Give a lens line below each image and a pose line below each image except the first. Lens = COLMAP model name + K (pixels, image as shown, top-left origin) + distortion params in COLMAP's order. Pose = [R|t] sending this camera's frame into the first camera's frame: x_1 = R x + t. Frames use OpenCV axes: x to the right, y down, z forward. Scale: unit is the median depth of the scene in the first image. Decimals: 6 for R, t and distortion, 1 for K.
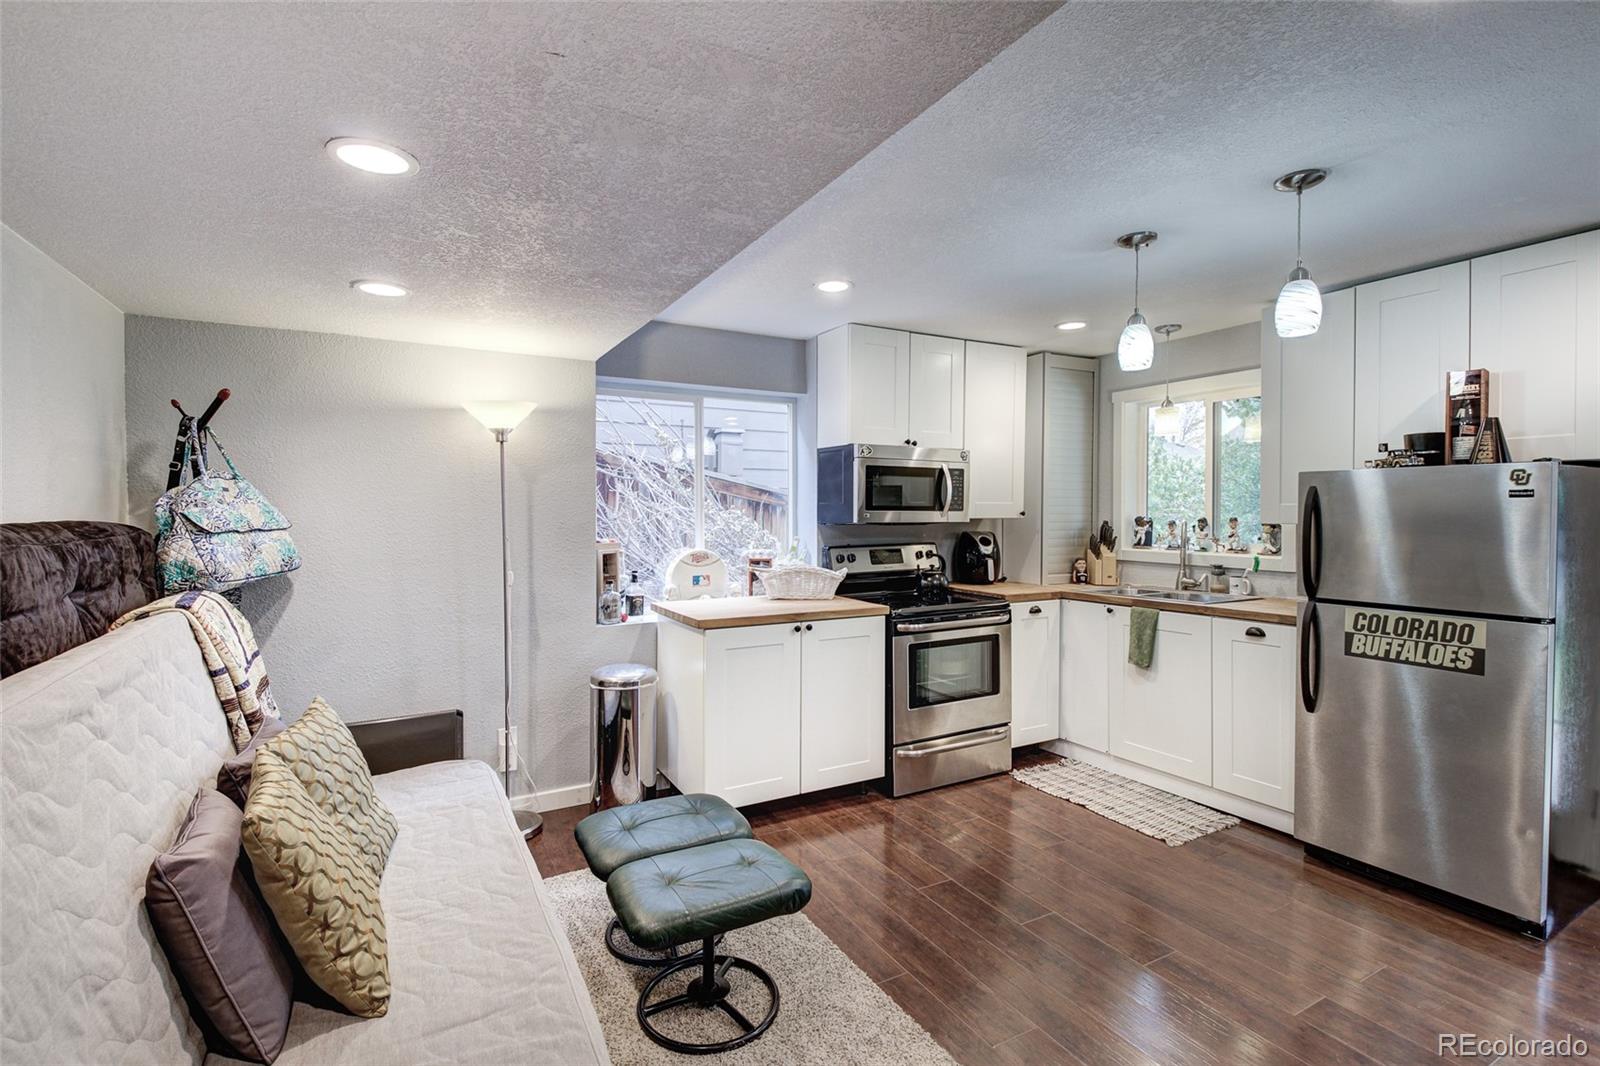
lens RADIAL K [[736.3, 0, 808.8], [0, 736.3, 525.3], [0, 0, 1]] dist [0.014938, -0.014765]
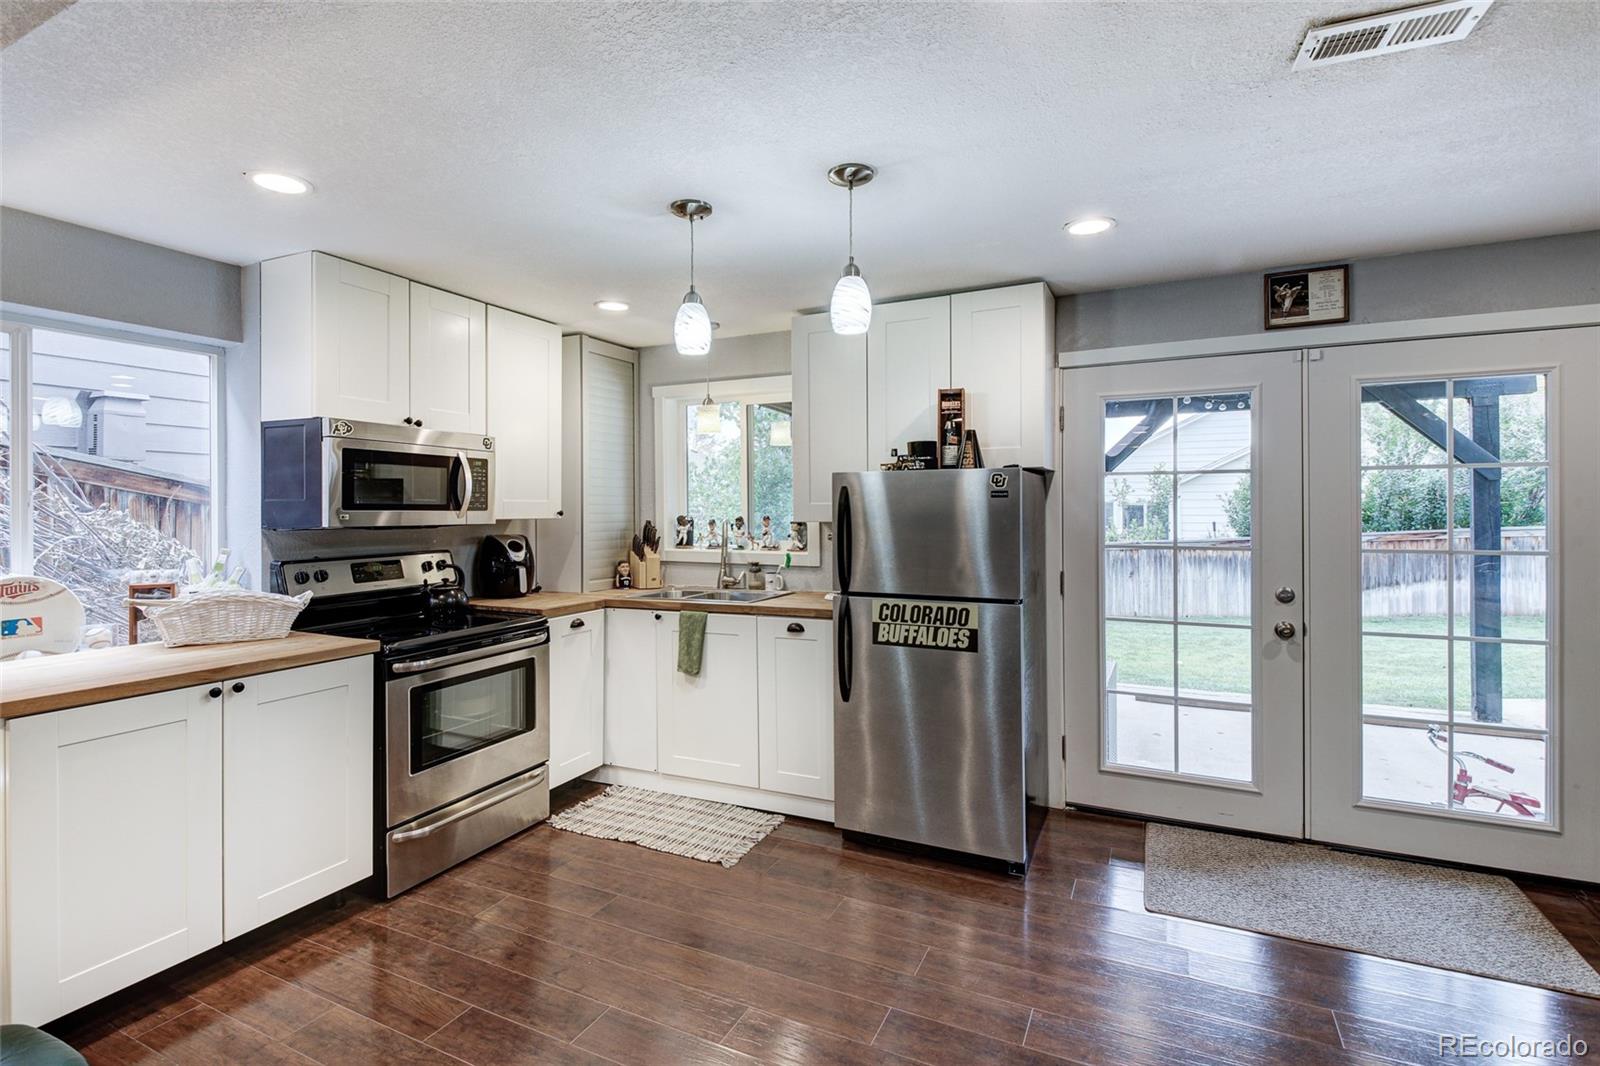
lens RADIAL K [[736.3, 0, 824.9], [0, 736.3, 509.0], [0, 0, 1]] dist [0.014938, -0.014765]
pose [[0.803713, -0.002118, 0.595013, 0.029106], [0.014747, 0.999757, -0.016360, -0.002808], [-0.594834, 0.021923, 0.803550, 0.144315]]
